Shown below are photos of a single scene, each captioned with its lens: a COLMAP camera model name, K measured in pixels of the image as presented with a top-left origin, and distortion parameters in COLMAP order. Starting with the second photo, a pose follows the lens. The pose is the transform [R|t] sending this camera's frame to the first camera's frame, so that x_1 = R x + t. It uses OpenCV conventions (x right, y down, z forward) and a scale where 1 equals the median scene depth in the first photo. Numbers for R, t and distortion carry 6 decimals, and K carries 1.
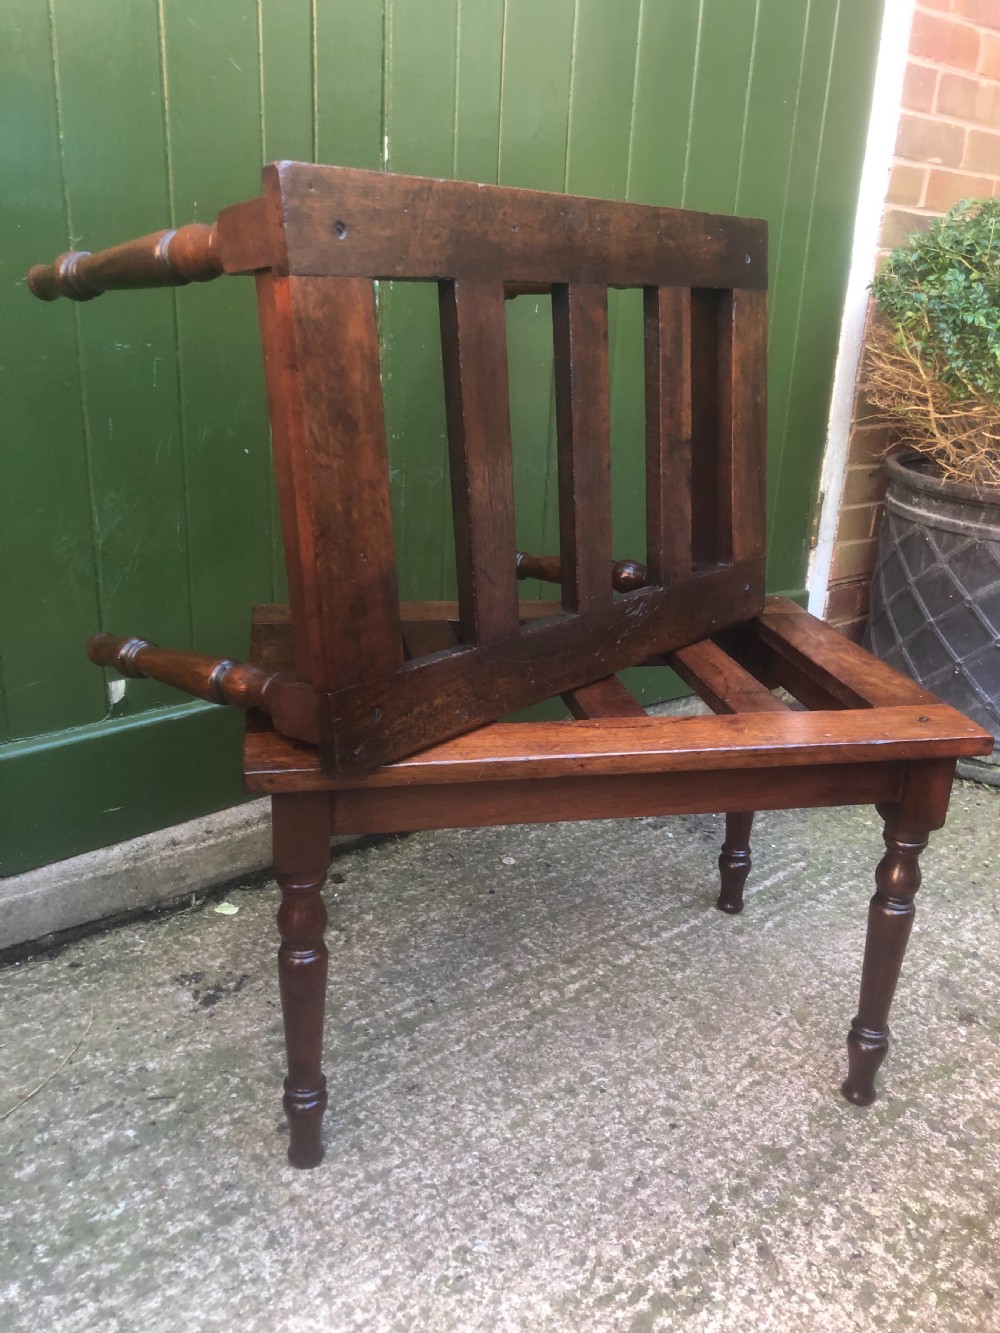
lens RADIAL K [[1099.9, 0, 507.3], [0, 1099.9, 646.7], [0, 0, 1]] dist [0.003483, 0.016978]
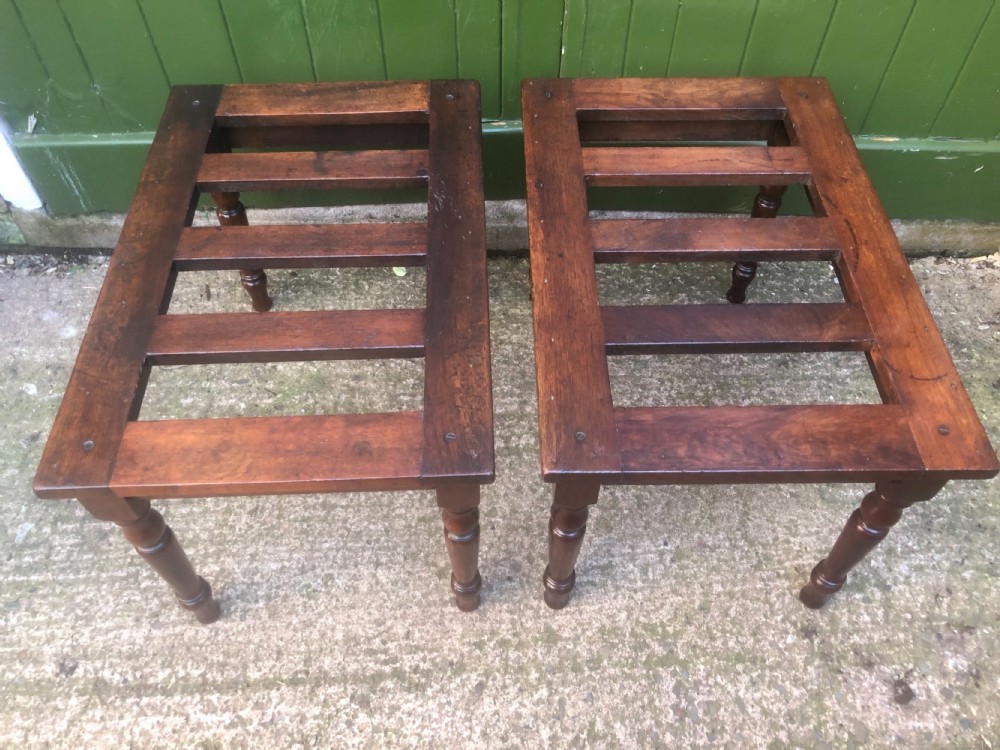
lens RADIAL K [[825.2, 0, 500.2], [0, 825.2, 363.7], [0, 0, 1]] dist [0.003483, 0.016978]
pose [[0.792870, 0.459660, -0.400087, 0.451799], [-0.173183, 0.799428, 0.575259, -0.411131], [0.584265, -0.386817, 0.713447, 0.345142]]
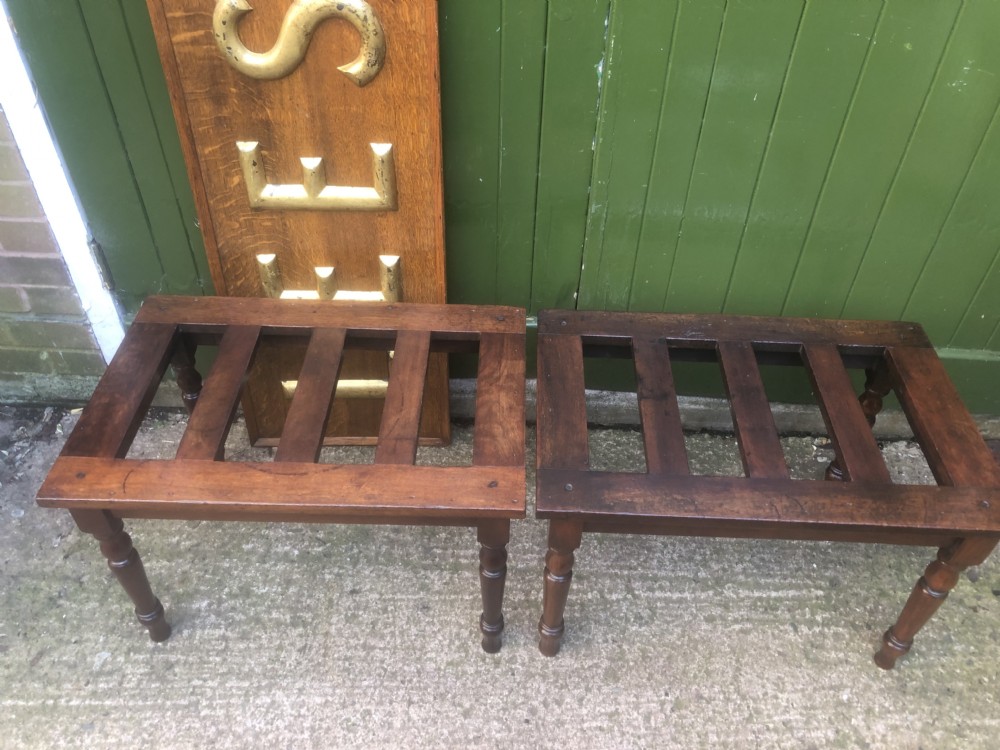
lens RADIAL K [[825.2, 0, 499.9], [0, 825.2, 359.2], [0, 0, 1]] dist [0.003483, 0.016978]
pose [[0.770824, 0.408290, -0.489009, 0.505624], [-0.197694, 0.883030, 0.425647, -0.547624], [0.605597, -0.231424, 0.761377, 0.186269]]
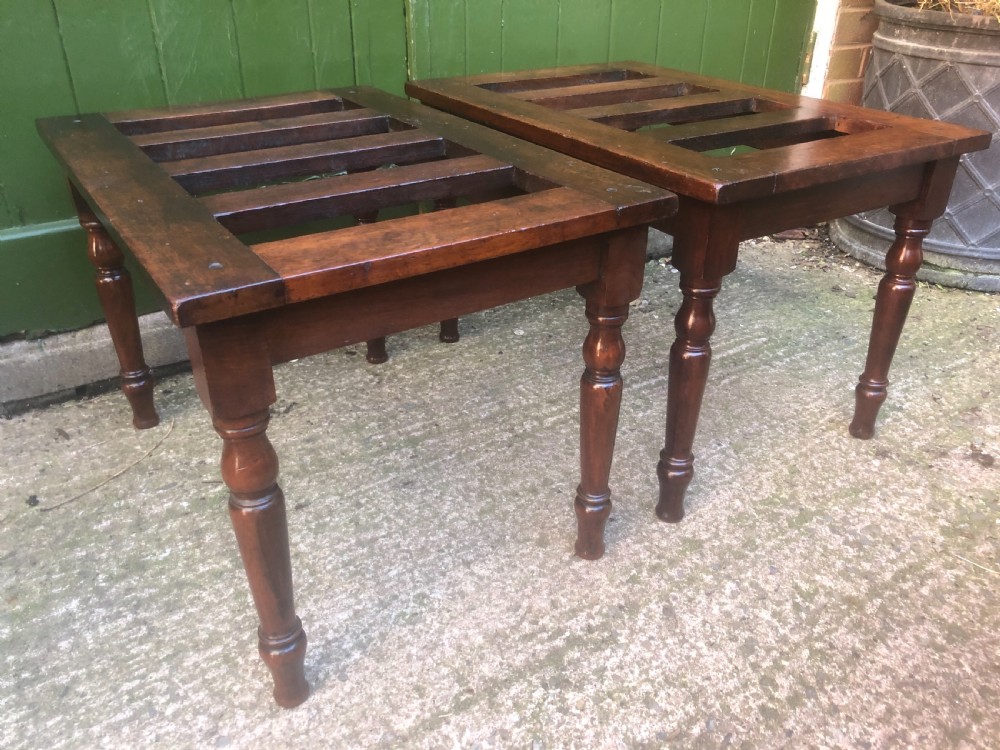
lens RADIAL K [[825.2, 0, 509.3], [0, 825.2, 366.6], [0, 0, 1]] dist [0.003483, 0.016978]
pose [[0.993591, 0.023209, -0.110626, 0.137867], [-0.005015, 0.986782, 0.161978, 0.122991], [0.112923, -0.160385, 0.980574, 0.120043]]
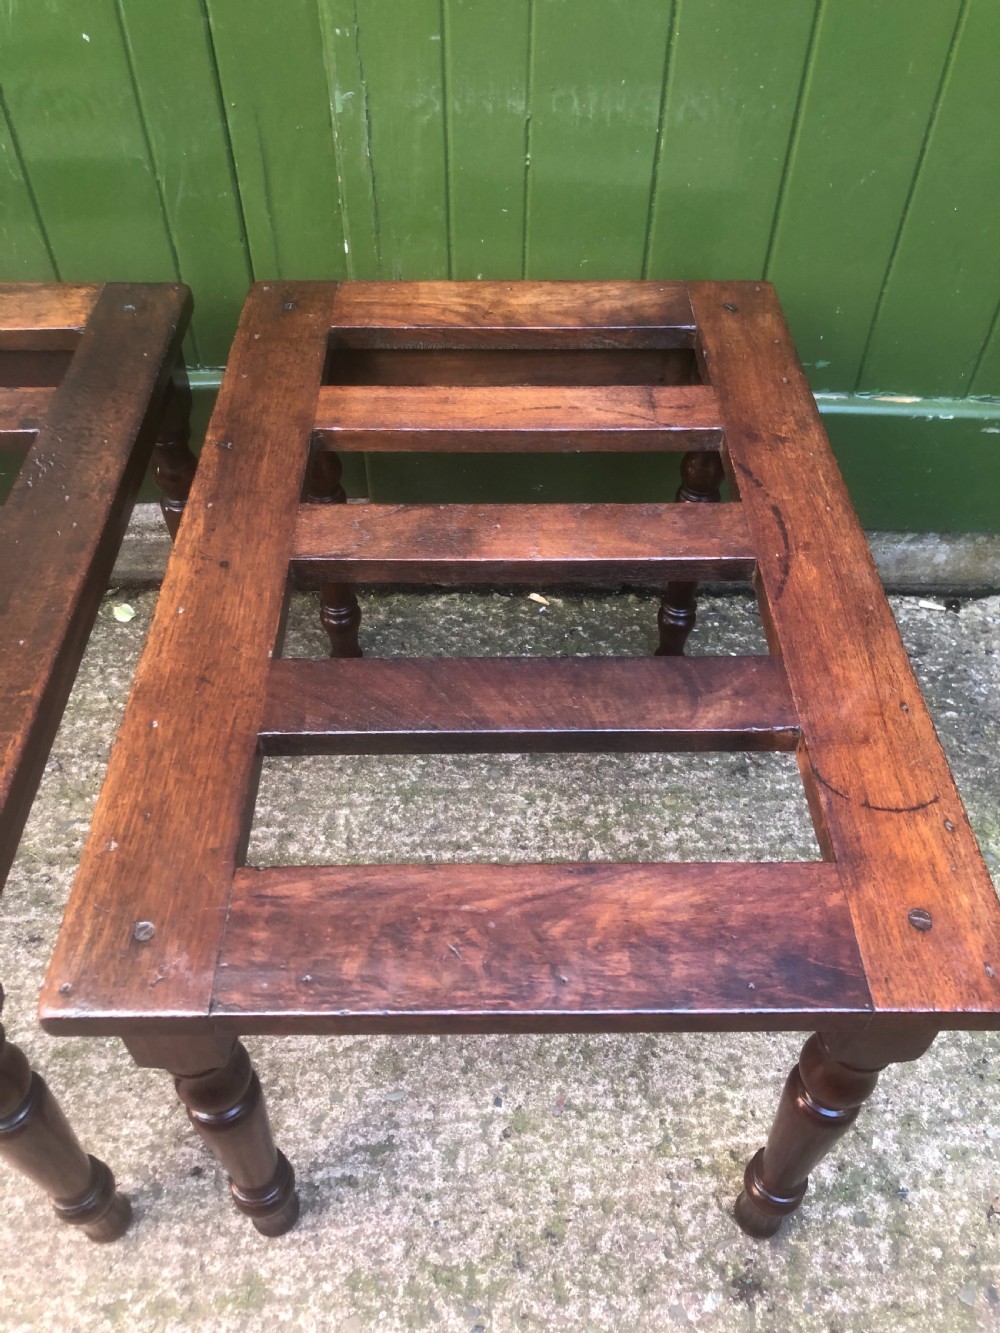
lens RADIAL K [[1099.9, 0, 497.3], [0, 1099.9, 651.6], [0, 0, 1]] dist [0.003483, 0.016978]
pose [[0.788444, 0.420845, -0.448604, 0.520455], [-0.174765, 0.852521, 0.492611, -0.296516], [0.589757, -0.309996, 0.745714, 0.678024]]
